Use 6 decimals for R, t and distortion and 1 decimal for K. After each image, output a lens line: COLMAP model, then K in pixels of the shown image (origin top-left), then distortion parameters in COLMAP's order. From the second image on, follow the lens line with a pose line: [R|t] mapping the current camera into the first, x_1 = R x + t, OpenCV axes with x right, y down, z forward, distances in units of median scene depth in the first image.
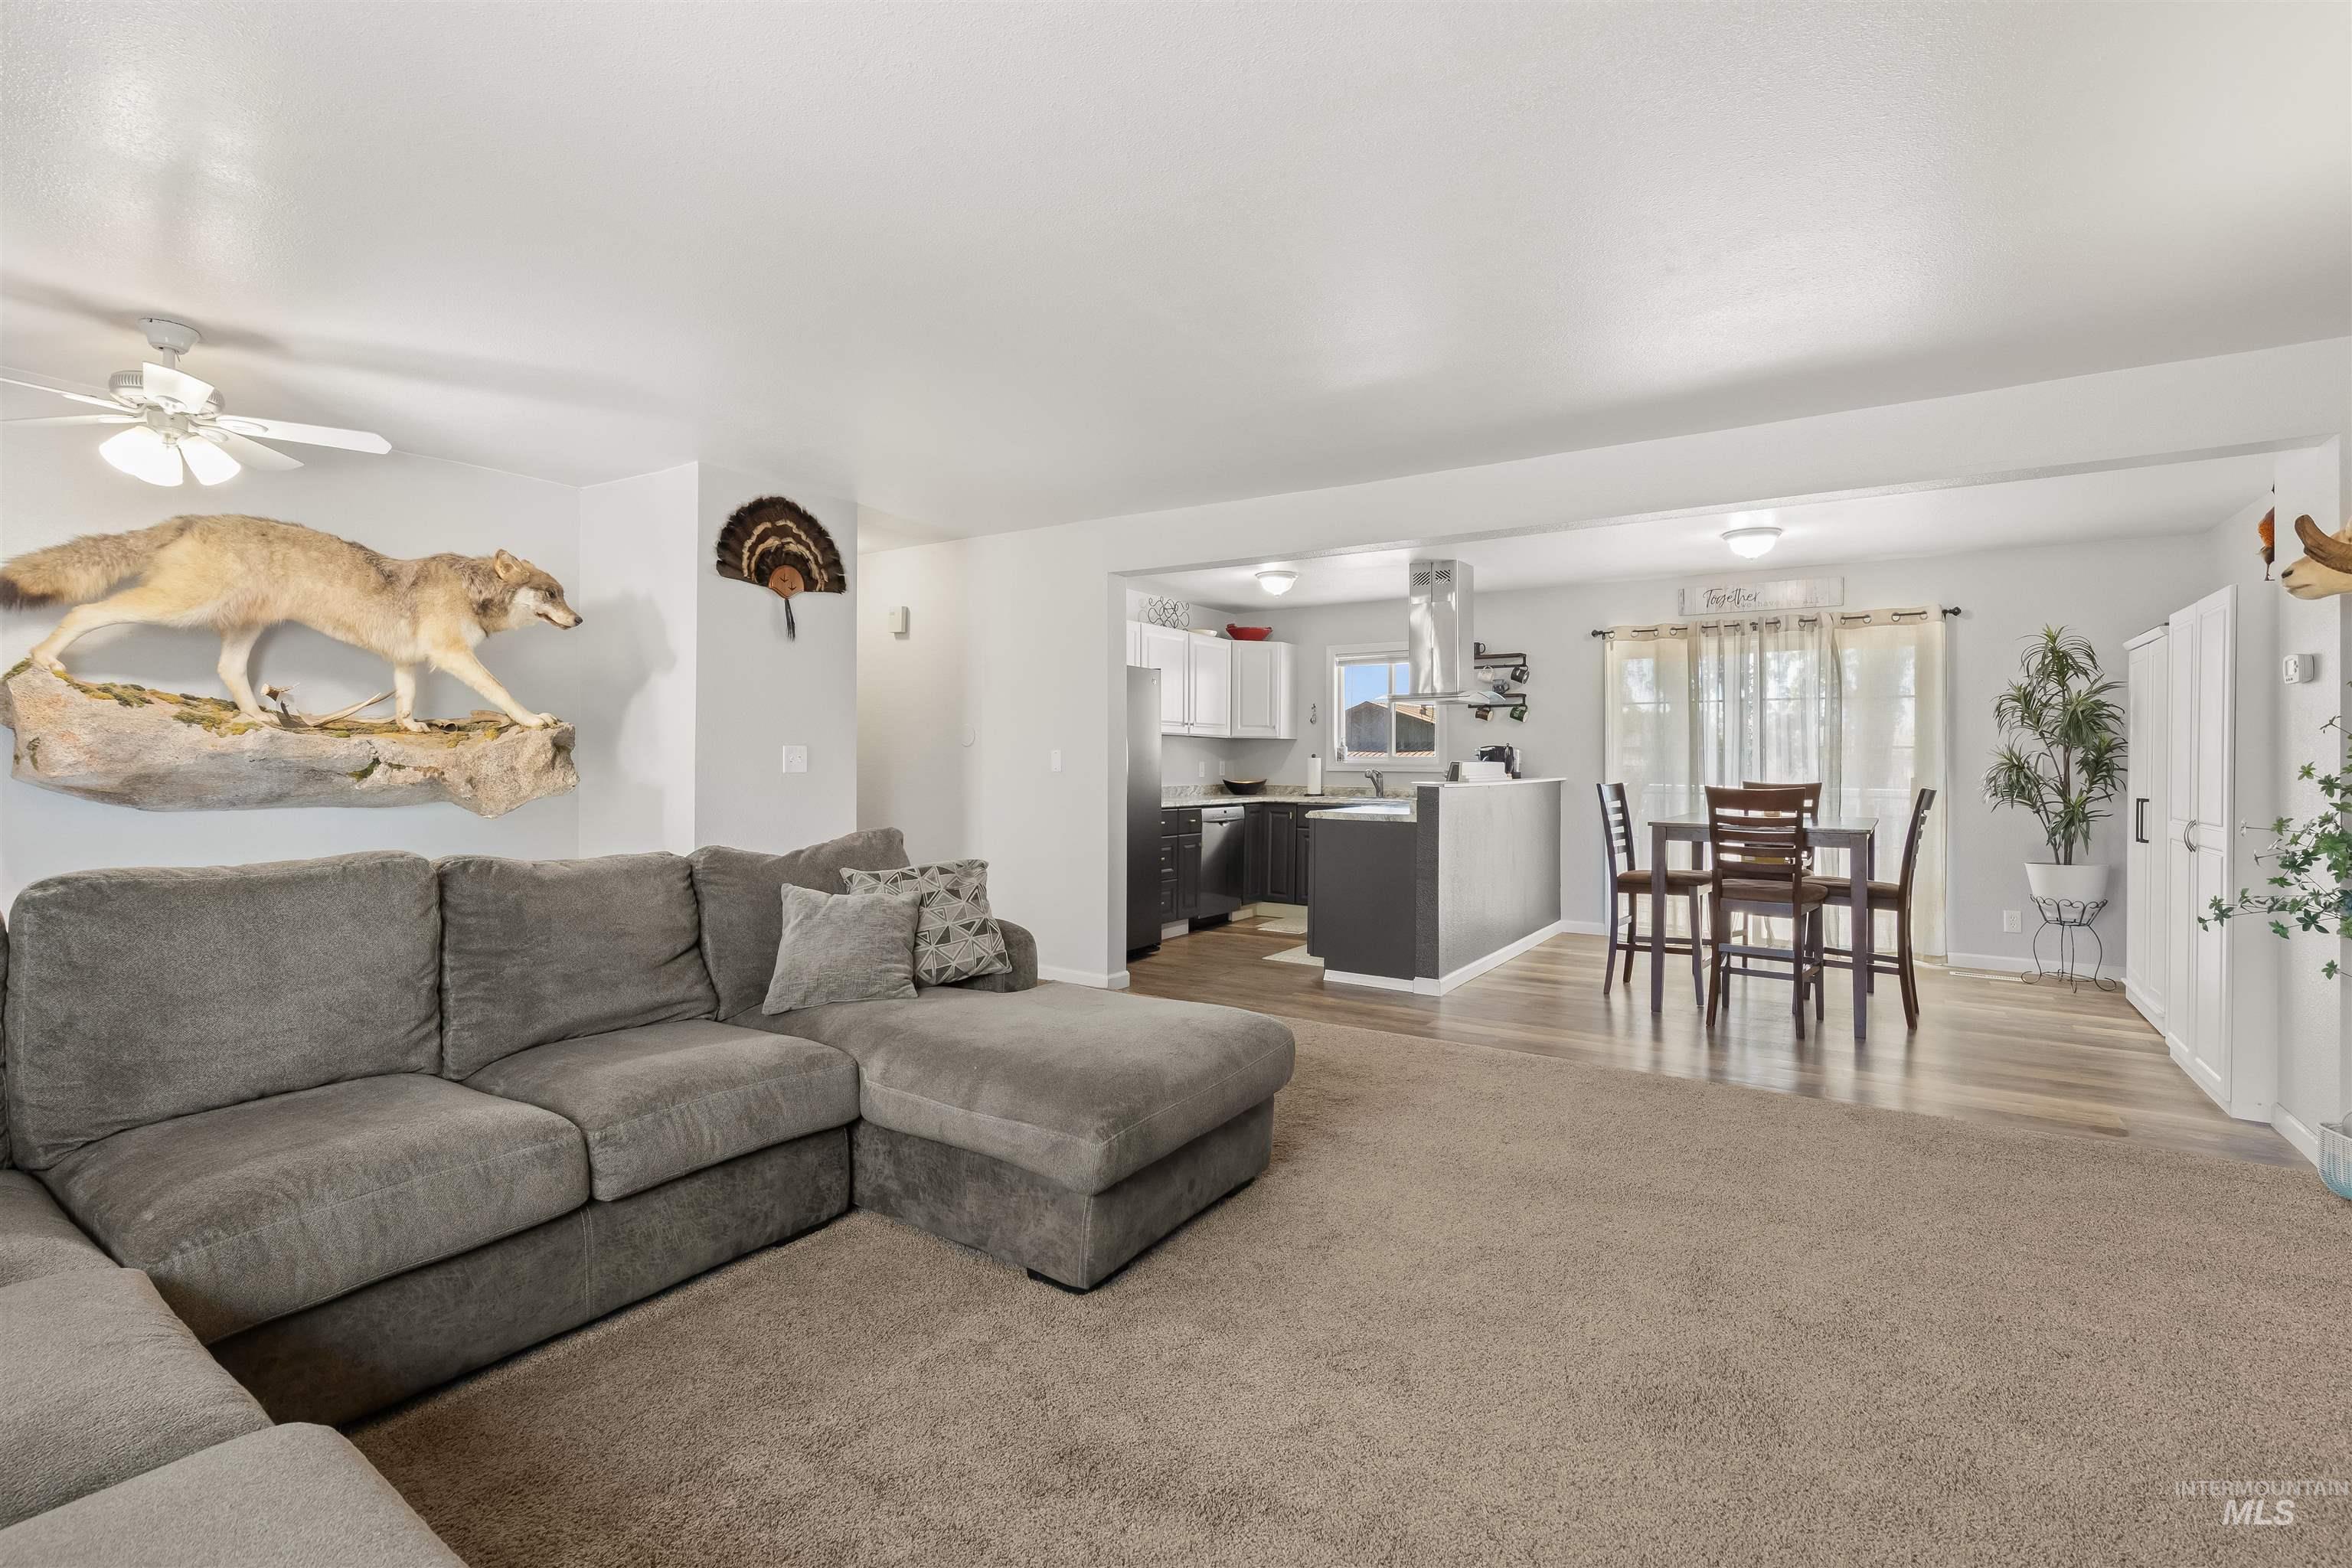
lens RADIAL K [[1060.4, 0, 1182.1], [0, 1060.4, 769.9], [0, 0, 1]] dist [-0.001763, -0.000205]
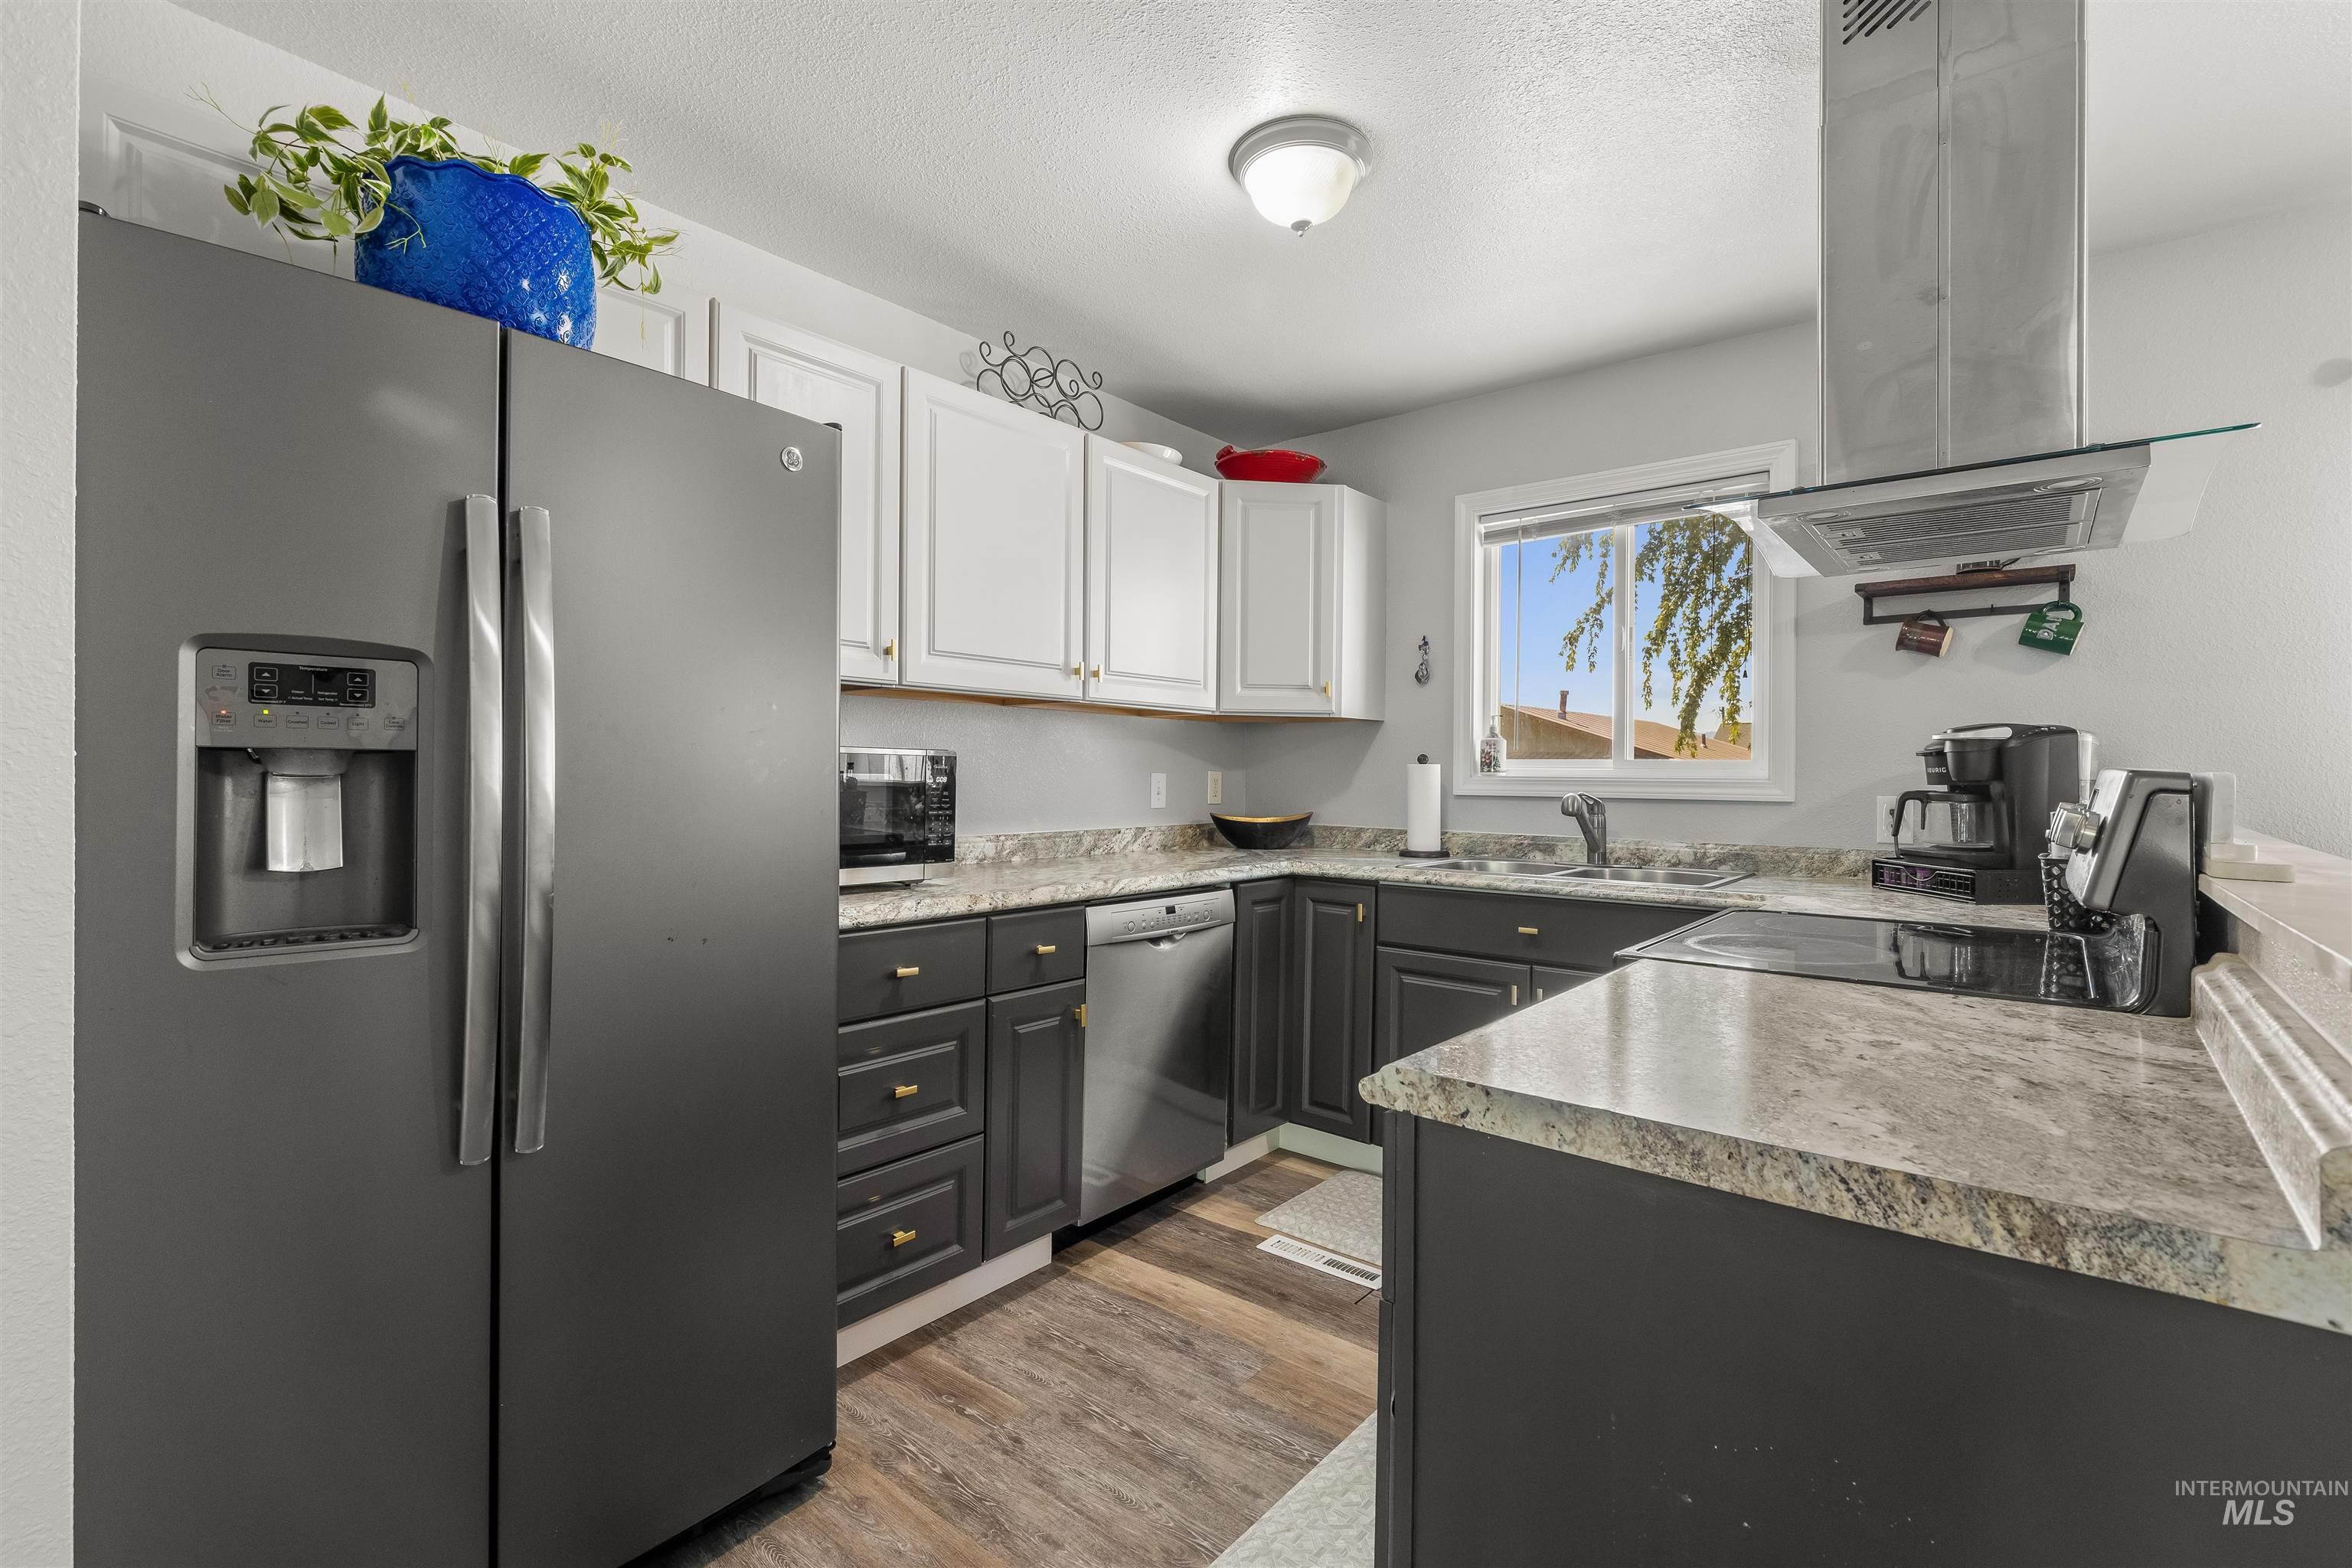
lens RADIAL K [[1040.8, 0, 1176.0], [0, 1040.8, 784.0], [0, 0, 1]] dist [-0.001752, -0.000517]
pose [[0.993698, 0.003732, -0.112030, 0.086626], [-0.003964, 0.999990, -0.001844, -0.002872], [0.112022, 0.002277, 0.993703, 0.687165]]
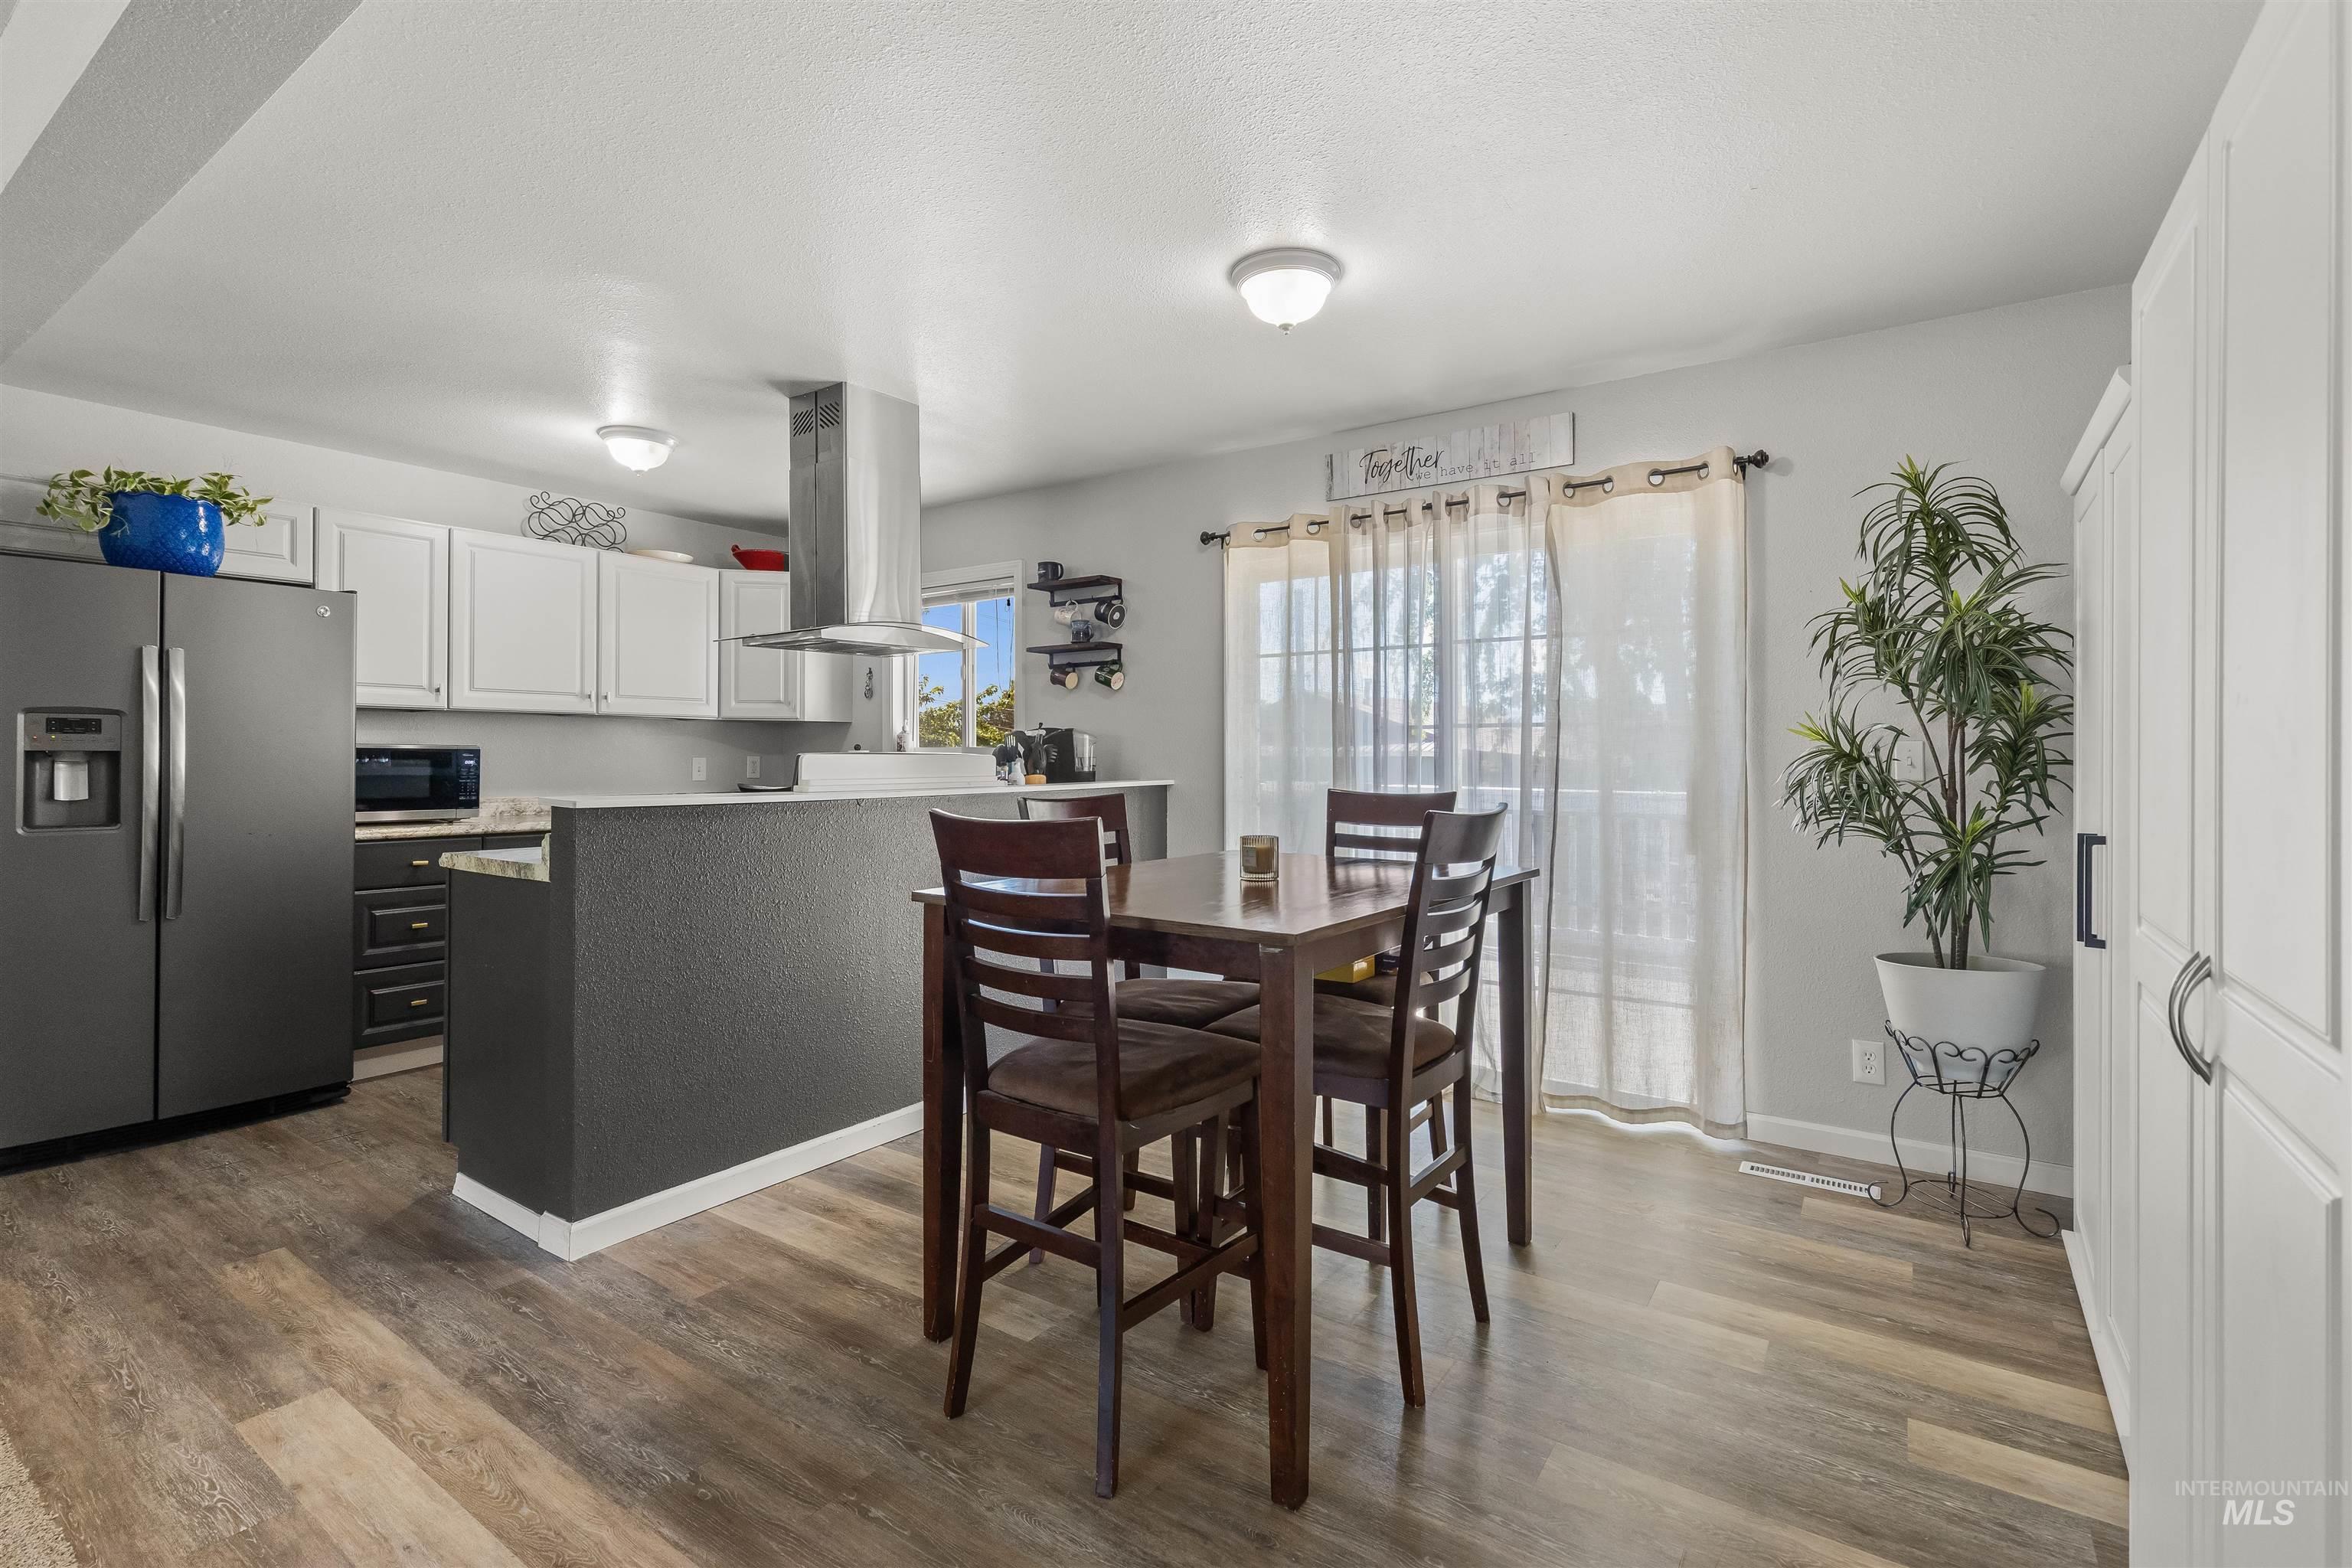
lens RADIAL K [[1053.0, 0, 1187.3], [0, 1053.0, 764.6], [0, 0, 1]] dist [-0.013104, 0.000205]
pose [[0.999720, -0.003836, -0.023371, 0.402026], [0.003765, 0.999988, -0.003079, 0.000309], [0.023382, 0.002990, 0.999722, 0.418559]]
